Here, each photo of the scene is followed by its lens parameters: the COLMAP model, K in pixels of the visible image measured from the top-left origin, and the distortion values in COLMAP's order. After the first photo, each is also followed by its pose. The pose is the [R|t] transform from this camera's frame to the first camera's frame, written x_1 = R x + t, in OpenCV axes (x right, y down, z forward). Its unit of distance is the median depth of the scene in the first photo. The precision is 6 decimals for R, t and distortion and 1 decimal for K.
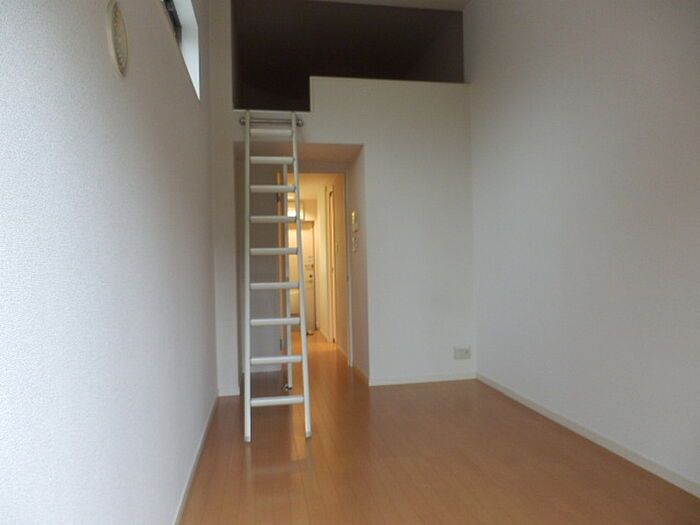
lens RADIAL K [[485.9, 0, 349.8], [0, 485.9, 264.1], [0, 0, 1]] dist [-0.016197, 0.016589]
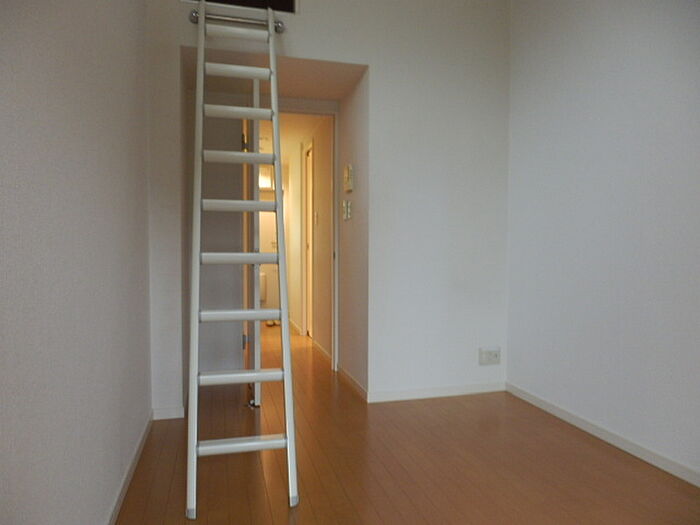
lens RADIAL K [[485.9, 0, 349.1], [0, 485.9, 260.3], [0, 0, 1]] dist [-0.016197, 0.016589]
pose [[0.996295, 0.020855, 0.083429, -0.054692], [-0.022406, 0.999592, 0.017698, 0.028012], [-0.083026, -0.019502, 0.996357, 0.296810]]
